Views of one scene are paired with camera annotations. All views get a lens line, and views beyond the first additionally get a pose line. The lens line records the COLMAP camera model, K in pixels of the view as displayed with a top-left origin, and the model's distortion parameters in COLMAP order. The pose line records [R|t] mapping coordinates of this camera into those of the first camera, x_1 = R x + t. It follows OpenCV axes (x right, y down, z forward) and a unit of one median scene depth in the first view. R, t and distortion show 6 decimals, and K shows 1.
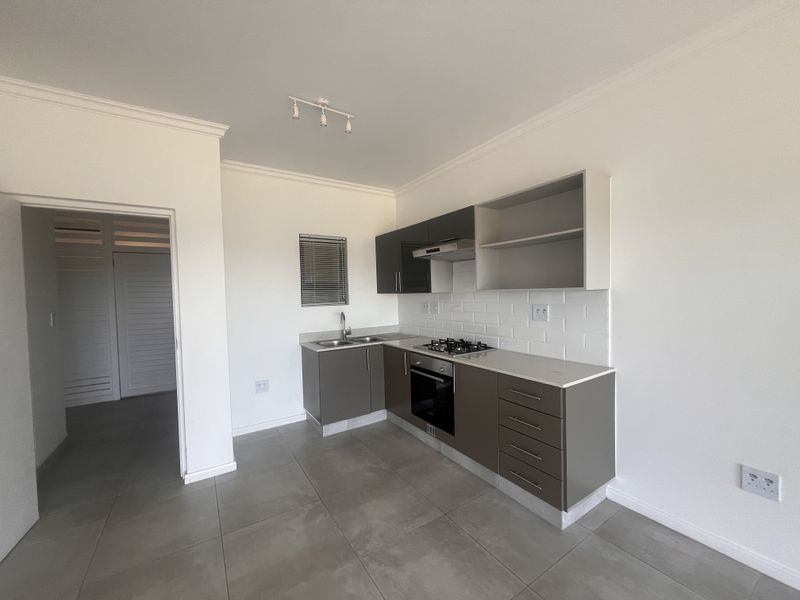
lens RADIAL K [[321.1, 0, 400.0], [0, 321.1, 300.0], [0, 0, 1]] dist [-0.000967, -0.000430]
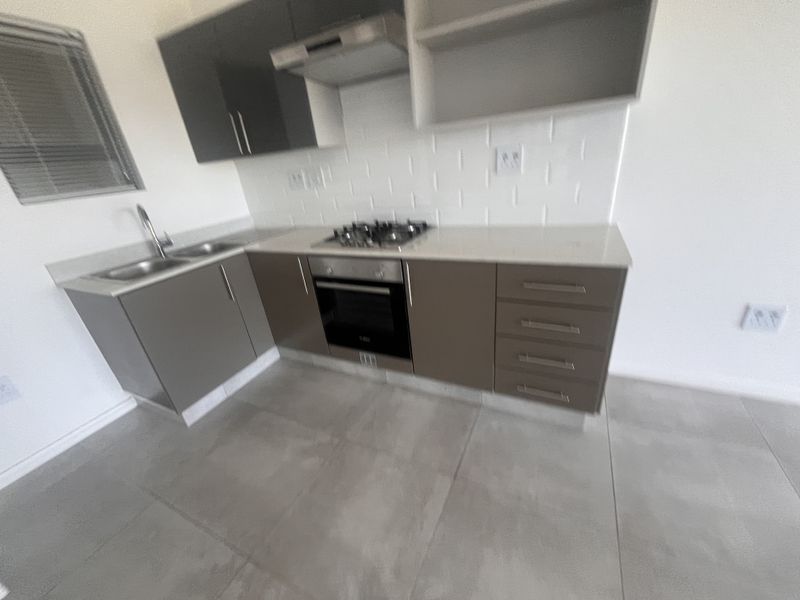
lens RADIAL K [[321.1, 0, 400.0], [0, 321.1, 300.0], [0, 0, 1]] dist [-0.000967, -0.000430]
pose [[0.853458, -0.270400, 0.445526, -0.111489], [0.094340, 0.920904, 0.378200, 0.027471], [-0.512552, -0.280747, 0.811463, 0.405395]]
